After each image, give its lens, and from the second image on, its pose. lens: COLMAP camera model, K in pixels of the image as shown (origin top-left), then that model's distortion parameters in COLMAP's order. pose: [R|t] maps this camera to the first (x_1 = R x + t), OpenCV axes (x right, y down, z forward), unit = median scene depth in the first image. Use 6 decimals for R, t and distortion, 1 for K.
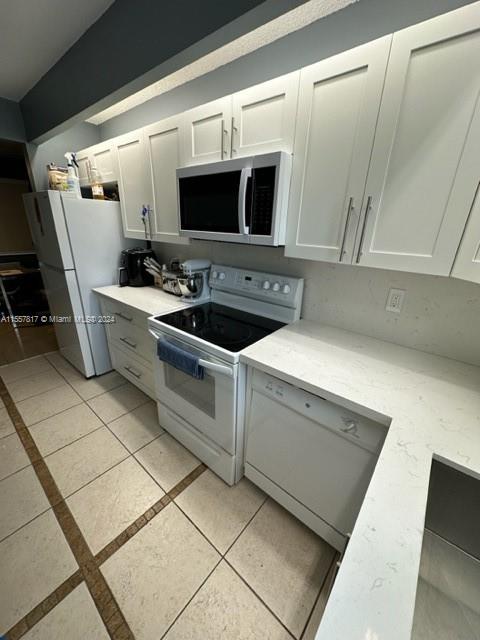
lens RADIAL K [[255.6, 0, 239.2], [0, 255.6, 319.1], [0, 0, 1]] dist [0.000038, 0.000819]
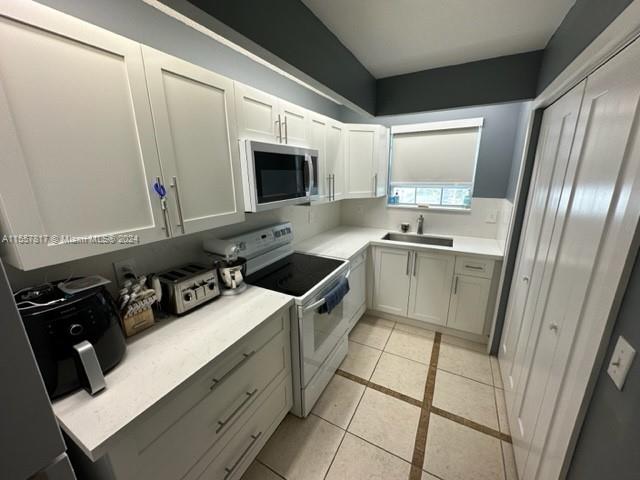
lens RADIAL K [[255.6, 0, 321.3], [0, 255.6, 239.4], [0, 0, 1]] dist [0.000038, 0.000819]
pose [[-0.209264, -0.269457, 0.940001, -1.229389], [0.357617, 0.873605, 0.330037, -0.487025], [-0.910120, 0.405225, -0.086452, 0.982470]]
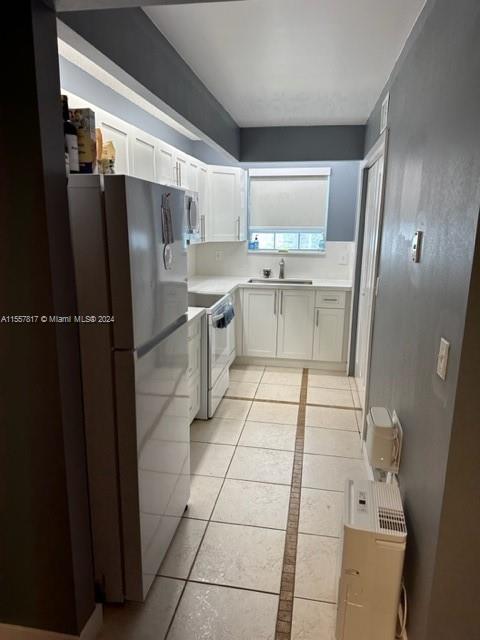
lens RADIAL K [[450.6, 0, 239.2], [0, 450.6, 322.4], [0, 0, 1]] dist [0.081955, -0.052668]
pose [[-0.513227, -0.215616, 0.830728, -2.261584], [0.285758, 0.869772, 0.402292, -0.780496], [-0.809284, 0.443854, -0.384777, 1.812620]]
